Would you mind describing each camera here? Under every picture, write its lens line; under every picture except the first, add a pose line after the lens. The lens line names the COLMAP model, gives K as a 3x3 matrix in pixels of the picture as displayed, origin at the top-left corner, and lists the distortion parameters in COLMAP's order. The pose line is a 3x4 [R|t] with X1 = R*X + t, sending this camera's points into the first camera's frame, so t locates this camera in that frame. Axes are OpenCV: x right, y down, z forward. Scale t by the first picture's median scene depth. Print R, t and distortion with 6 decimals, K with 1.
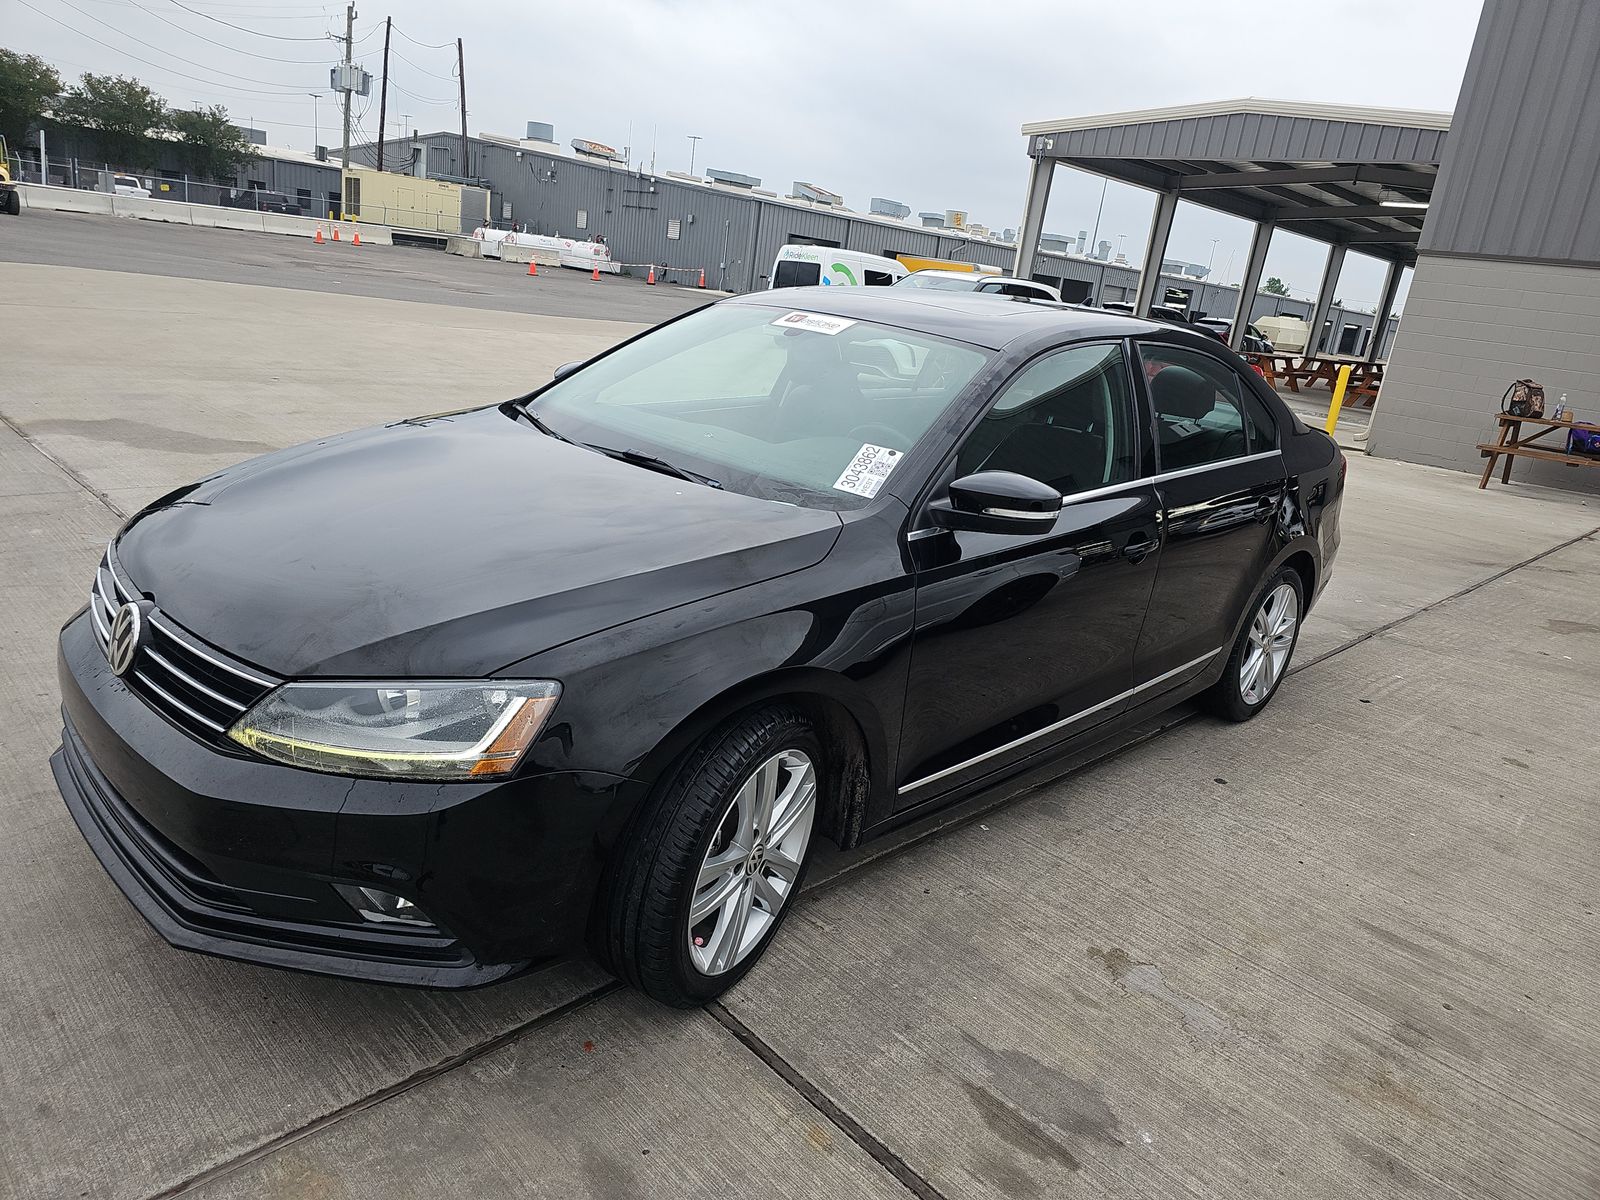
lens RADIAL K [[1051.9, 0, 806.6], [0, 1051.9, 603.6], [0, 0, 1]] dist [0.033284, -0.029990]
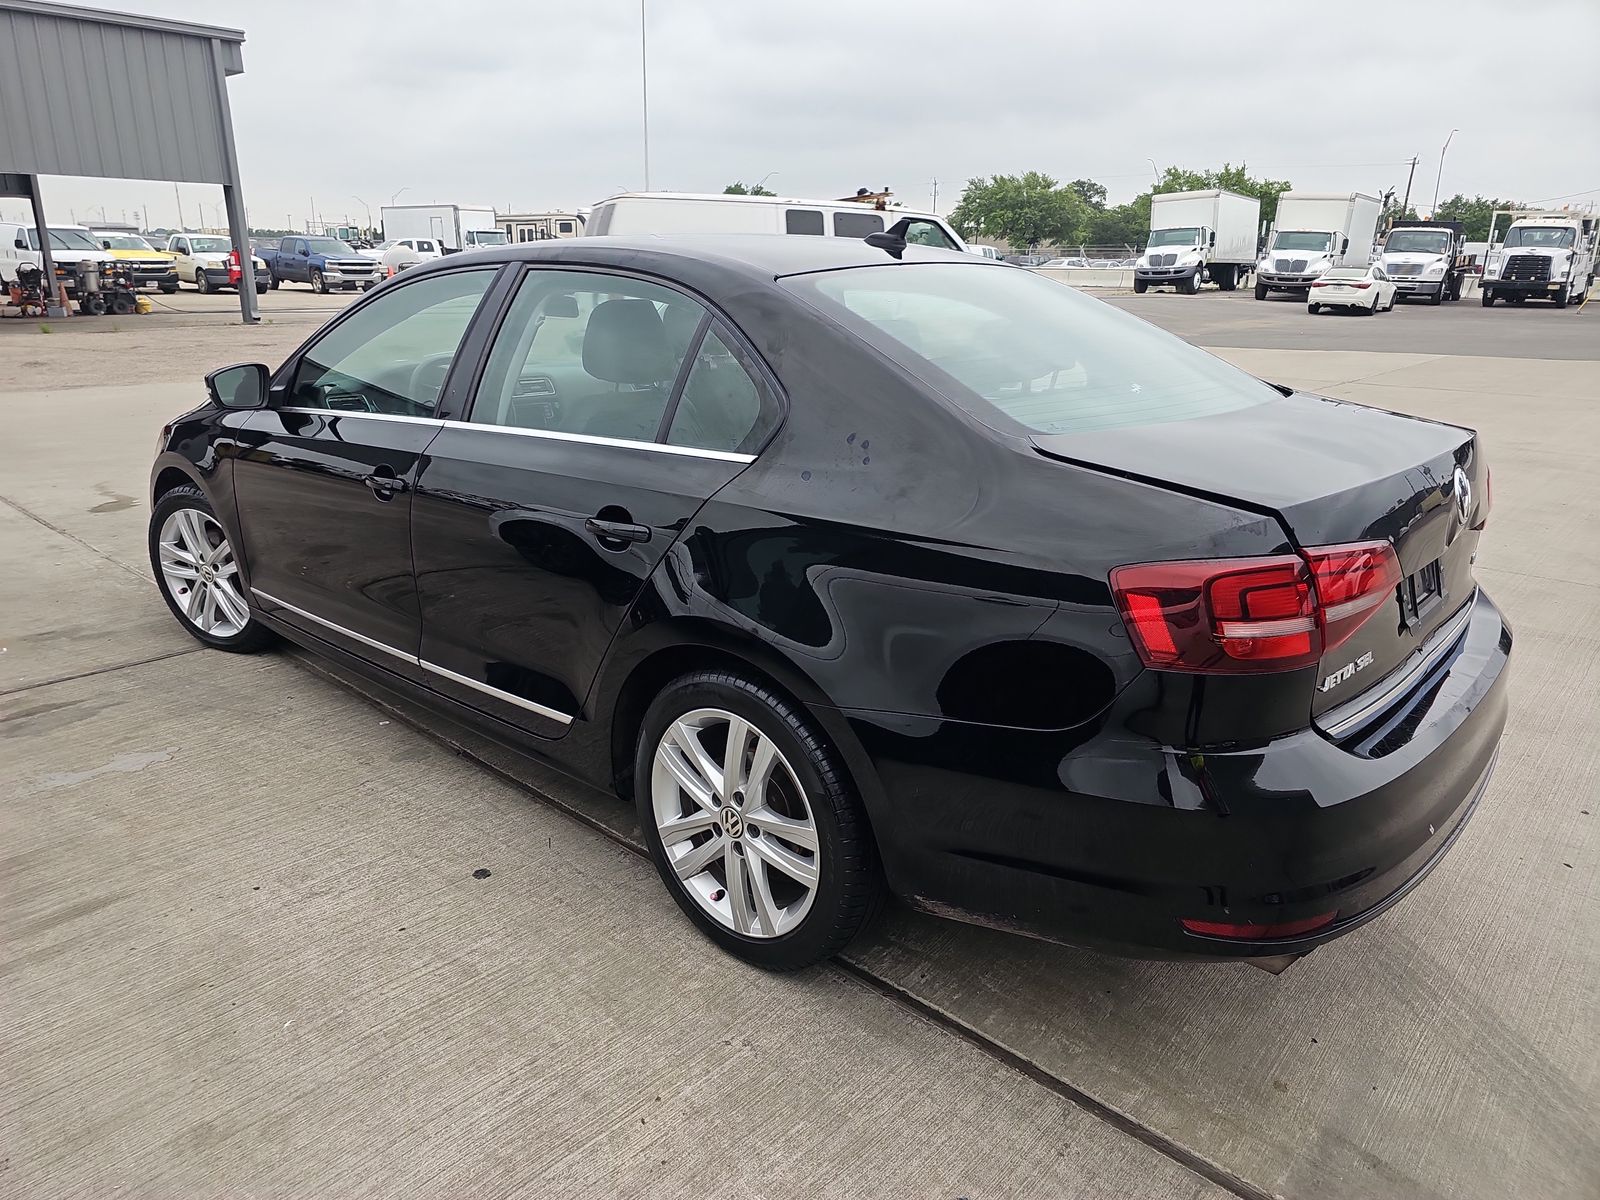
lens RADIAL K [[1051.9, 0, 806.6], [0, 1051.9, 603.6], [0, 0, 1]] dist [0.033284, -0.029990]
pose [[0.061972, 0.196797, -0.978484, 1.540363], [-0.305964, 0.936913, 0.169058, -0.277232], [0.950024, 0.288904, 0.118276, 1.541618]]
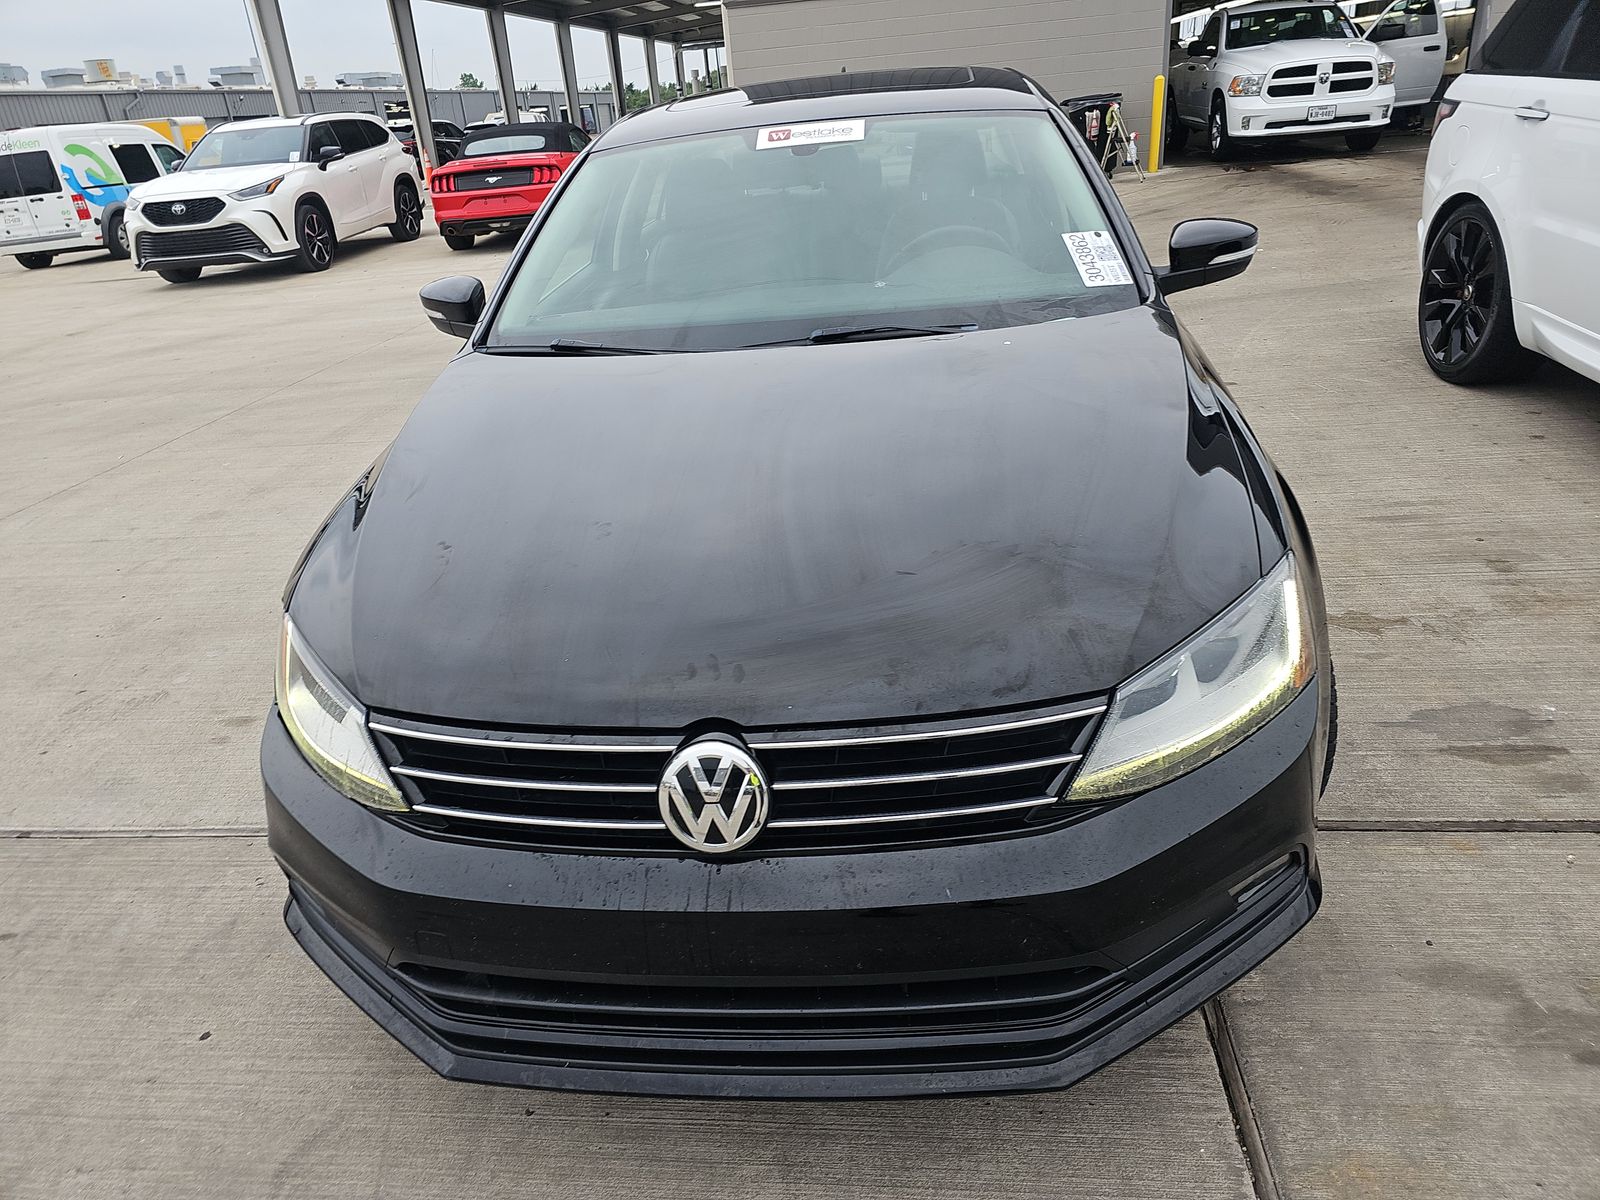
lens RADIAL K [[1051.9, 0, 806.6], [0, 1051.9, 603.6], [0, 0, 1]] dist [0.033284, -0.029990]
pose [[0.760391, -0.434780, 0.482464, -0.694396], [0.355739, 0.900336, 0.250688, -0.172933], [-0.543374, -0.018990, 0.839276, 0.352454]]
